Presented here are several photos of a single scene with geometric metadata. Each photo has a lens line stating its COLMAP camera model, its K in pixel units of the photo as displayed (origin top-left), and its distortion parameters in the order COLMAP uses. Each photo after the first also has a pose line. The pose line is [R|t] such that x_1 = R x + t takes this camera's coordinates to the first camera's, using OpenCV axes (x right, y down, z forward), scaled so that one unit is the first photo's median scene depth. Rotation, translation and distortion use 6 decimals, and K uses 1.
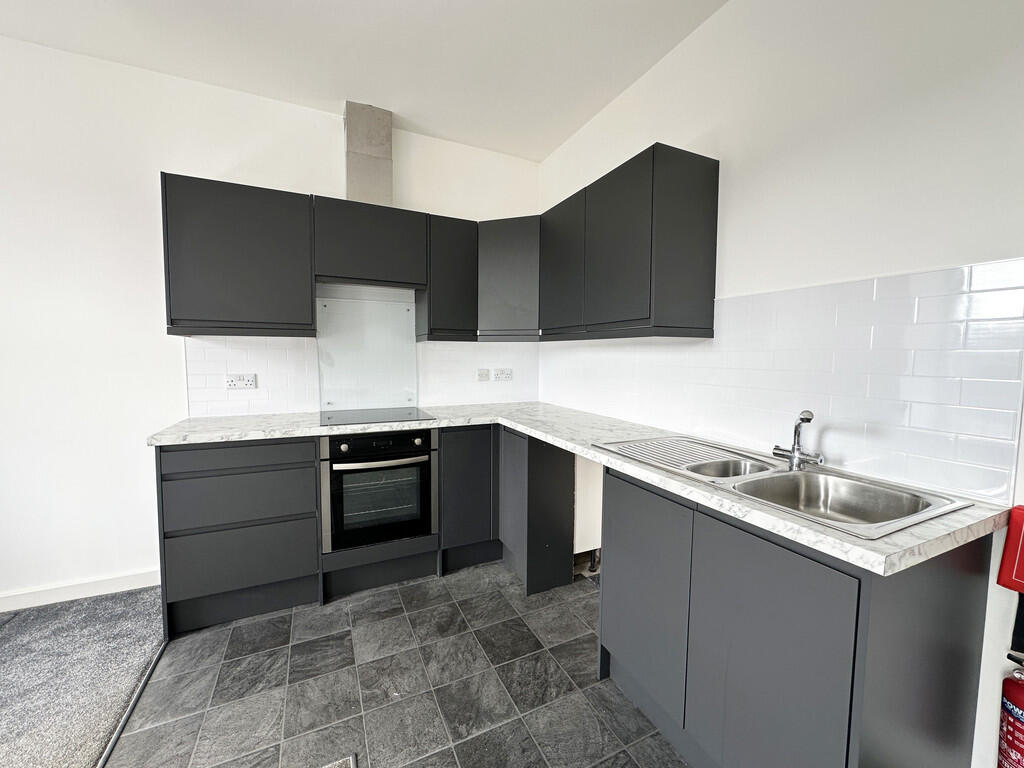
lens RADIAL K [[409.3, 0, 514.5], [0, 409.3, 383.9], [0, 0, 1]] dist [-0.002853, -0.000053]
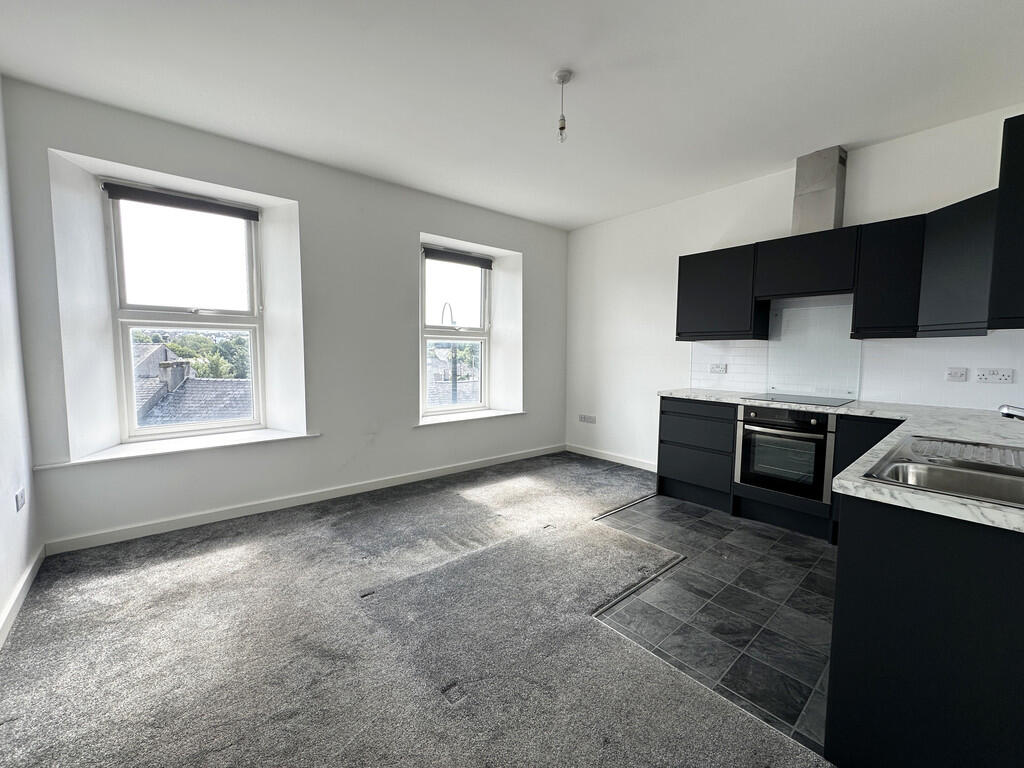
lens RADIAL K [[409.3, 0, 514.5], [0, 409.3, 383.9], [0, 0, 1]] dist [-0.002853, -0.000053]
pose [[0.267440, 0.072611, -0.960835, 0.740423], [-0.068679, 0.996057, 0.056157, 0.021534], [0.961124, 0.050971, 0.271372, -0.218627]]
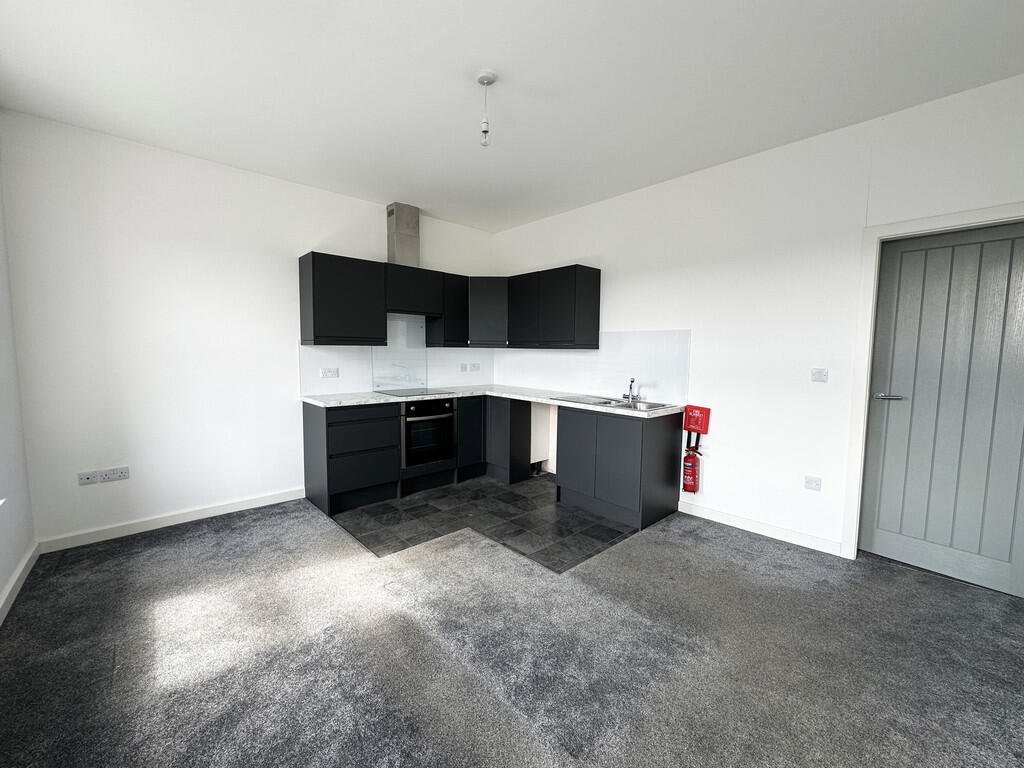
lens RADIAL K [[409.3, 0, 514.5], [0, 409.3, 383.9], [0, 0, 1]] dist [-0.002853, -0.000053]
pose [[0.958256, -0.021997, 0.285064, -0.490037], [0.017034, 0.999657, 0.019880, 0.019541], [-0.285404, -0.014195, 0.958302, -0.828466]]
